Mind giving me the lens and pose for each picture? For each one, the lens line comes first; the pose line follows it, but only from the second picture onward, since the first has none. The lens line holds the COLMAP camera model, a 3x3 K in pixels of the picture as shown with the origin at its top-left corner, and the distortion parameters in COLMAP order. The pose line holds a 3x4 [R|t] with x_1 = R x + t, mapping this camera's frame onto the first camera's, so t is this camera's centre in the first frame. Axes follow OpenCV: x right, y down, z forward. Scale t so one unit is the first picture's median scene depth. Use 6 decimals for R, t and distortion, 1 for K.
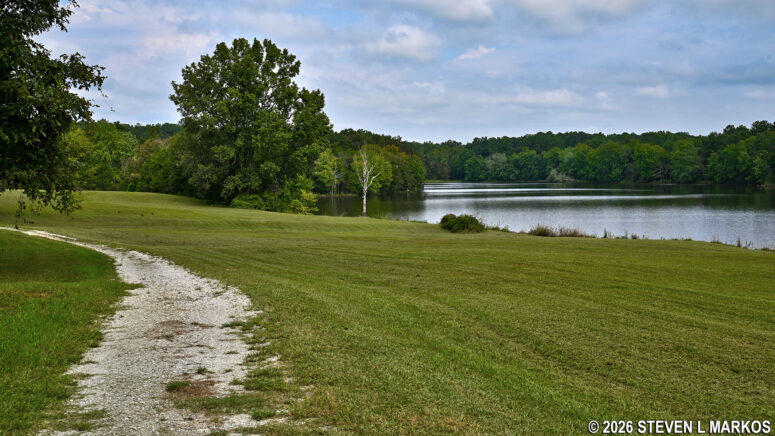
lens RADIAL K [[923.7, 0, 394.7], [0, 923.7, 189.6], [0, 0, 1]] dist [-0.021160, 0.000000]
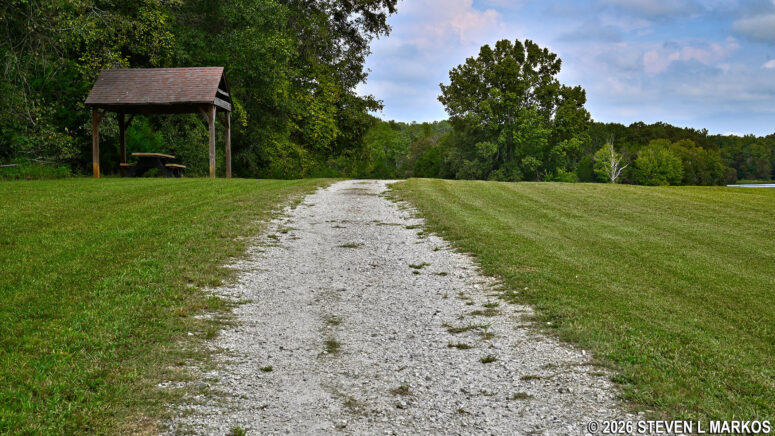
lens RADIAL K [[1096.0, 0, 387.7], [0, 1096.0, 217.5], [0, 0, 1]] dist [-0.045227, 0.000000]
pose [[0.956130, 0.000617, -0.292942, 0.073061], [0.005141, 0.999808, 0.018886, 0.014648], [0.292897, -0.019564, 0.955944, -0.238330]]
